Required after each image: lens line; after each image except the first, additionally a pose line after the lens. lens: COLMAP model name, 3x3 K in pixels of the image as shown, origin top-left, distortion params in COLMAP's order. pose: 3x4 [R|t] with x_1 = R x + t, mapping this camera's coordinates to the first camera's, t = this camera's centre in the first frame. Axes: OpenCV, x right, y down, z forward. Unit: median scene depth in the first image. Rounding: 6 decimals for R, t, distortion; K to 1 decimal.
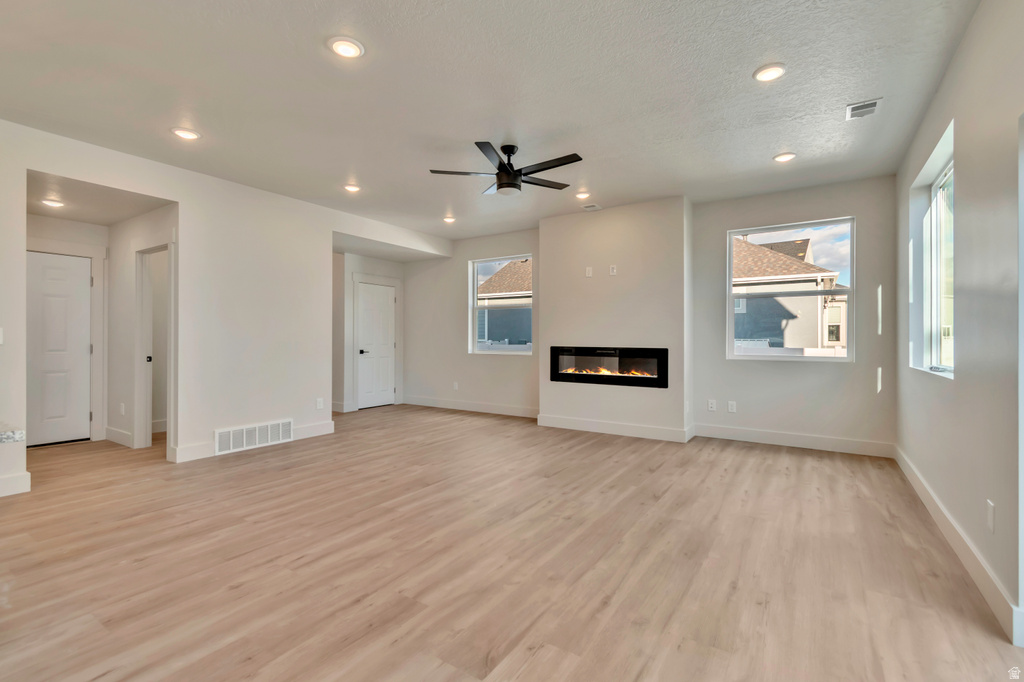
lens RADIAL K [[457.6, 0, 512.0], [0, 457.6, 341.0], [0, 0, 1]] dist [0.001649, -0.000128]
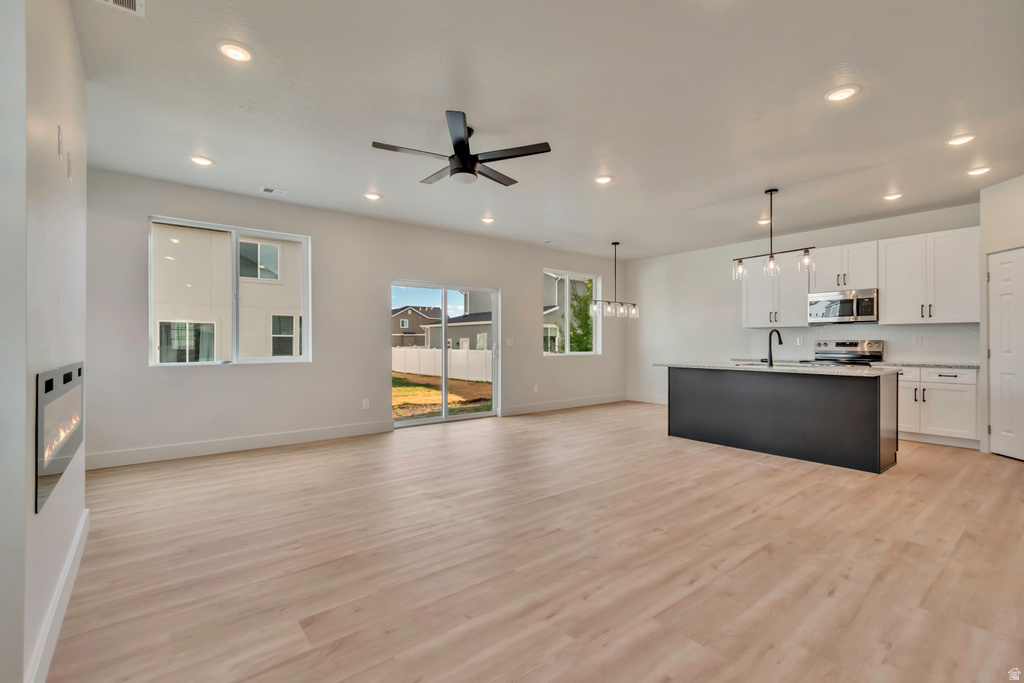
lens RADIAL K [[464.9, 0, 512.0], [0, 464.9, 341.5], [0, 0, 1]] dist [0.002074, 0.000063]
pose [[-0.950988, -0.000397, 0.309228, -0.418637], [0.000159, 0.999998, 0.001773, -0.010638], [-0.309228, 0.001735, -0.950986, 2.033872]]
